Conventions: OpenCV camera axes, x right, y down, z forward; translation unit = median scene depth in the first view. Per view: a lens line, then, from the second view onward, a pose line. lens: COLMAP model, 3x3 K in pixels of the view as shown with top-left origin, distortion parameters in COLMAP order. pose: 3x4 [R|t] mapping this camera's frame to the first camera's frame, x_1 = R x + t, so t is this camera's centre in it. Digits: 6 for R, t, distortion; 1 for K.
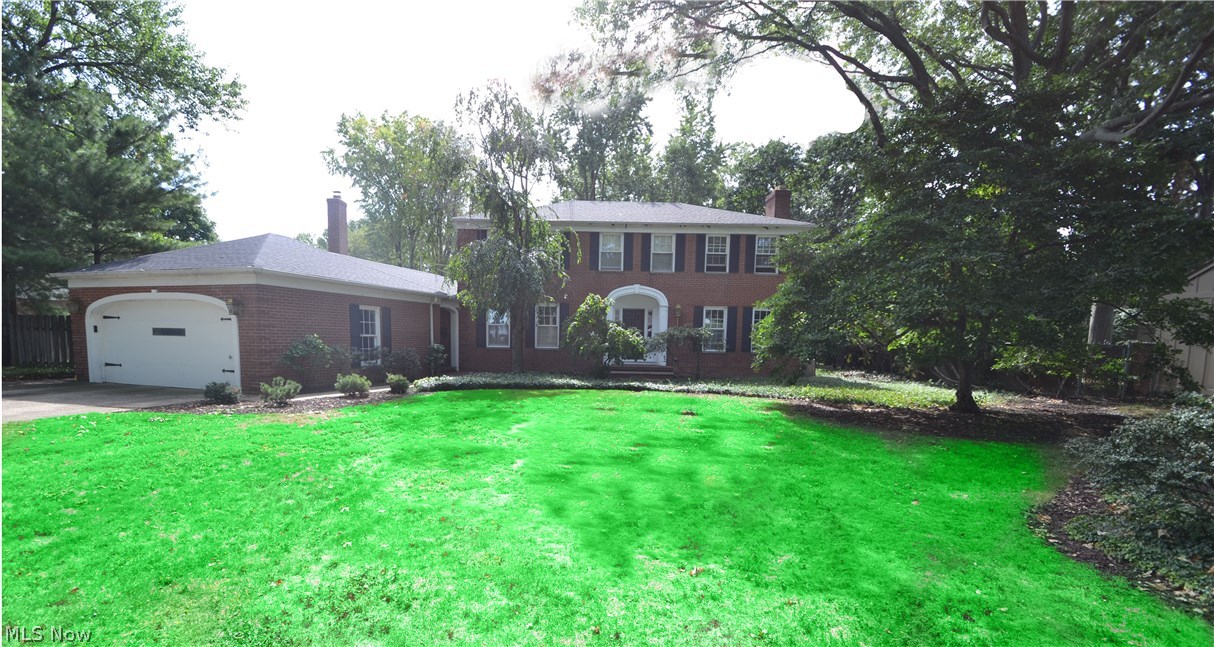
lens RADIAL K [[501.0, 0, 608.0], [0, 501.0, 376.0], [0, 0, 1]] dist [0.000471, 0.000048]
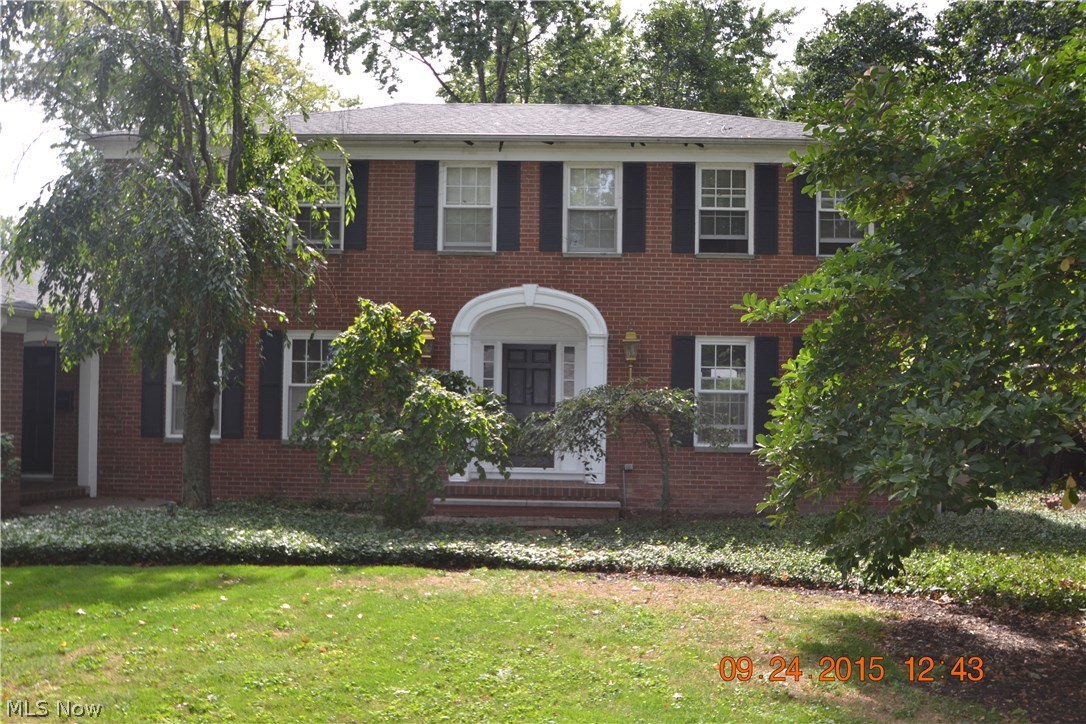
lens RADIAL K [[1008.4, 0, 543.0], [0, 1008.4, 362.0], [0, 0, 1]] dist [-0.067600, 0.000932]
pose [[0.999685, -0.005572, -0.024478, 0.089047], [0.002493, 0.992271, -0.124064, -0.017119], [0.024980, 0.123964, 0.991972, 0.192482]]
